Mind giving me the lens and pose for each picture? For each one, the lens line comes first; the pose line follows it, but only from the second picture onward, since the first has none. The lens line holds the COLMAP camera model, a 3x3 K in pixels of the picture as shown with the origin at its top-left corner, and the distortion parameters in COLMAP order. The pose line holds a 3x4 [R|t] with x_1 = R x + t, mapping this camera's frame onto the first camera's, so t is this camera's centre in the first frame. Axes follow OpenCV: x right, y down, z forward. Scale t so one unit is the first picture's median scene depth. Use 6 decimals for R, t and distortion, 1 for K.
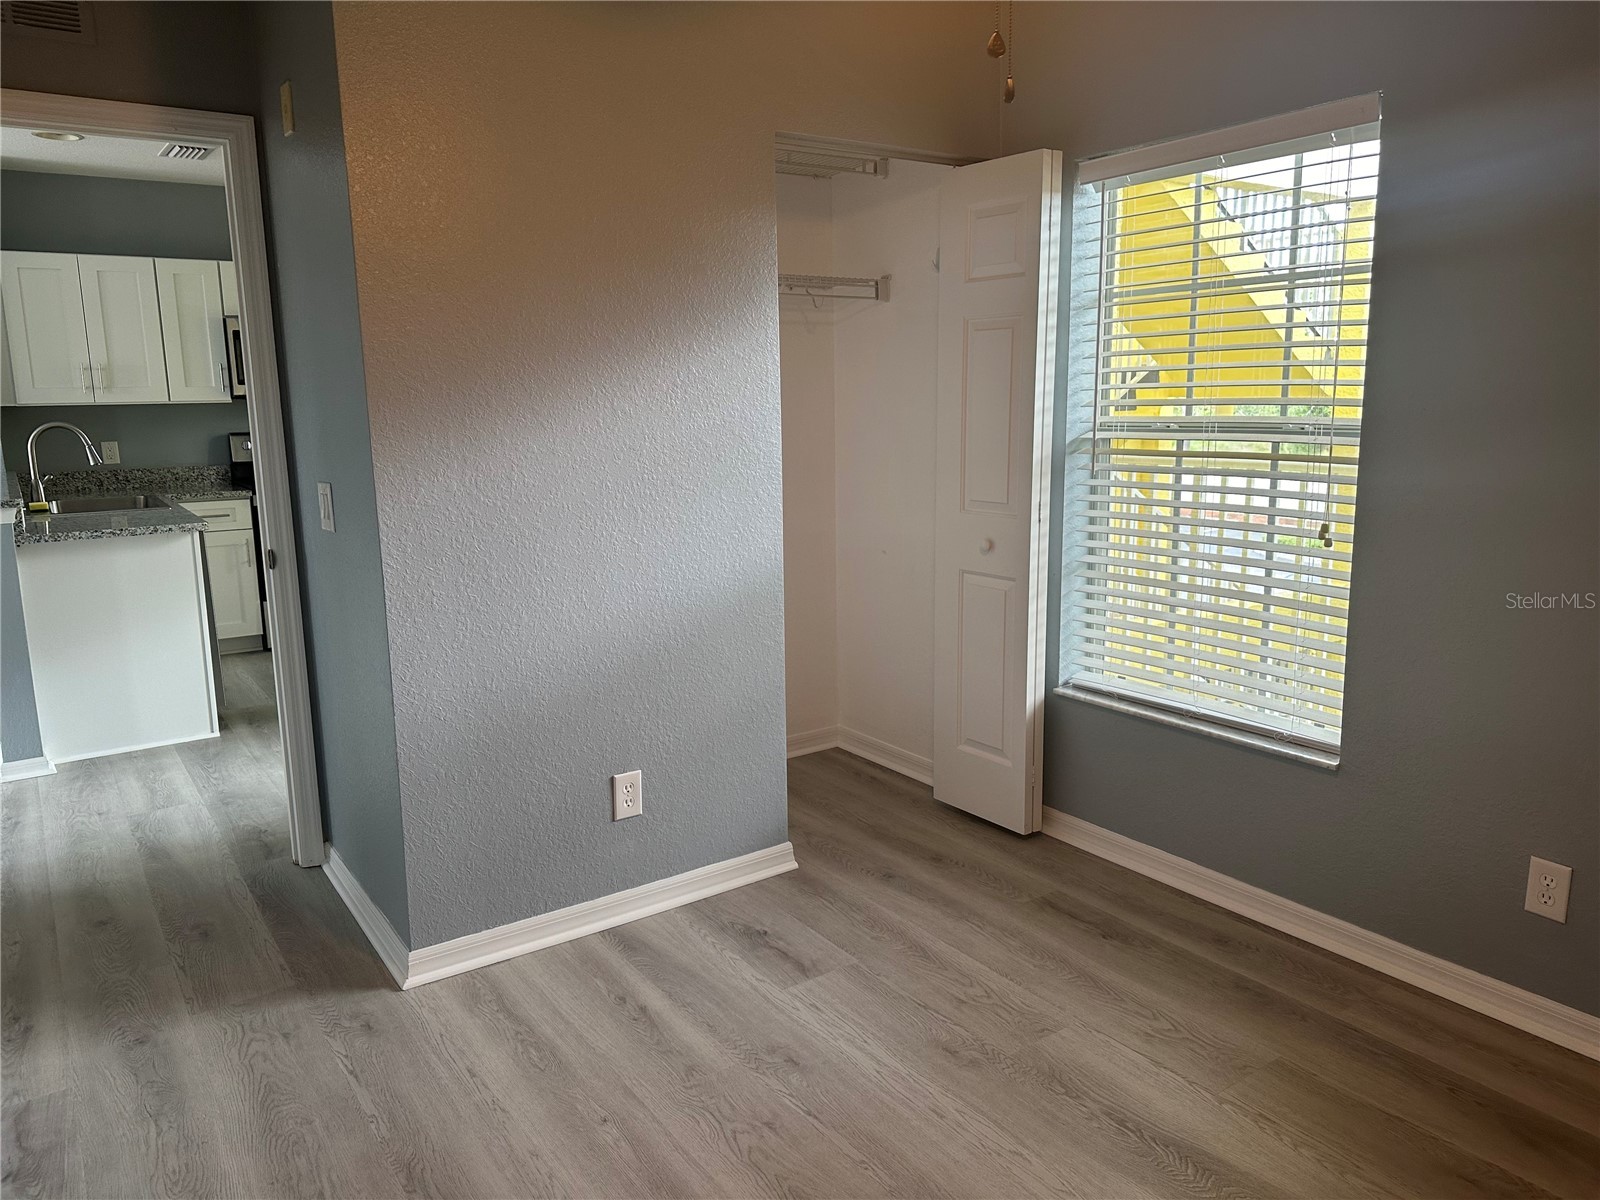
lens RADIAL K [[1147.5, 0, 787.5], [0, 1147.5, 595.5], [0, 0, 1]] dist [0.052825, -0.001279]
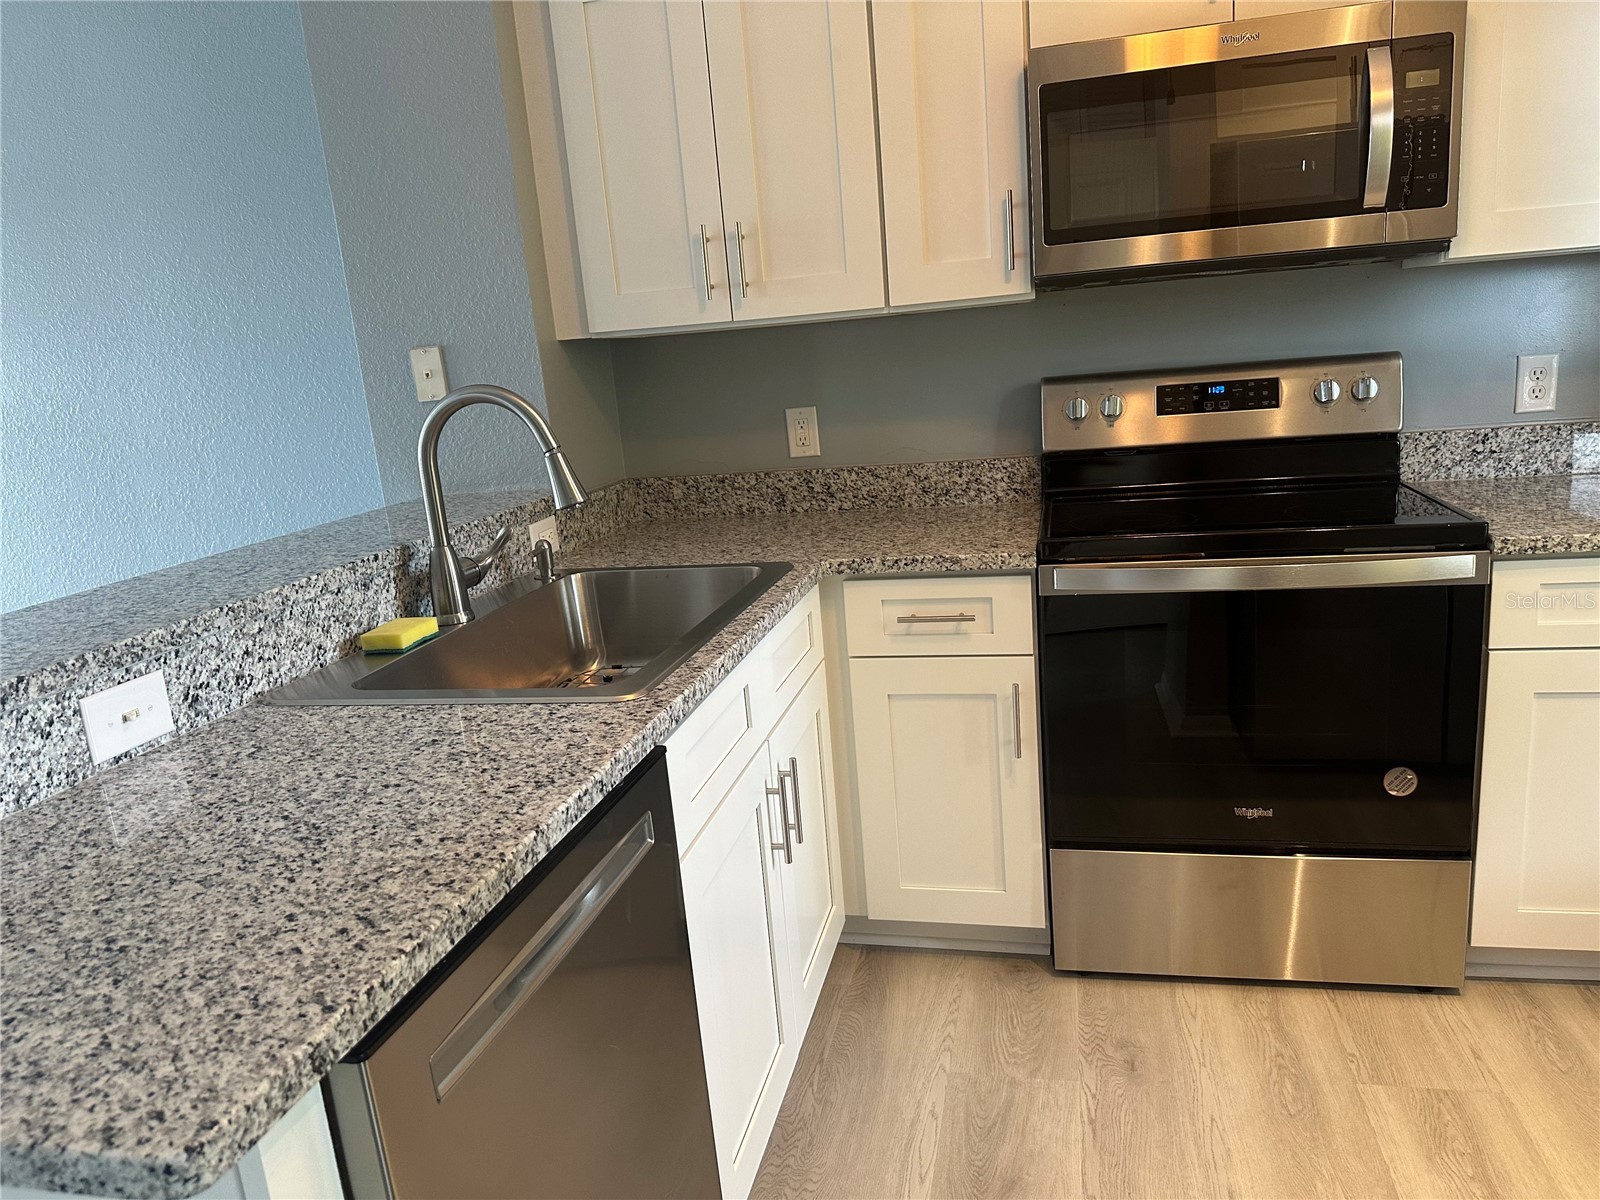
lens RADIAL K [[1147.5, 0, 787.5], [0, 1147.5, 595.5], [0, 0, 1]] dist [0.052825, -0.001279]
pose [[0.667192, 0.125821, -0.734182, -0.172955], [-0.065365, 0.991718, 0.110556, -0.074265], [0.742012, -0.025773, 0.669891, 0.480086]]
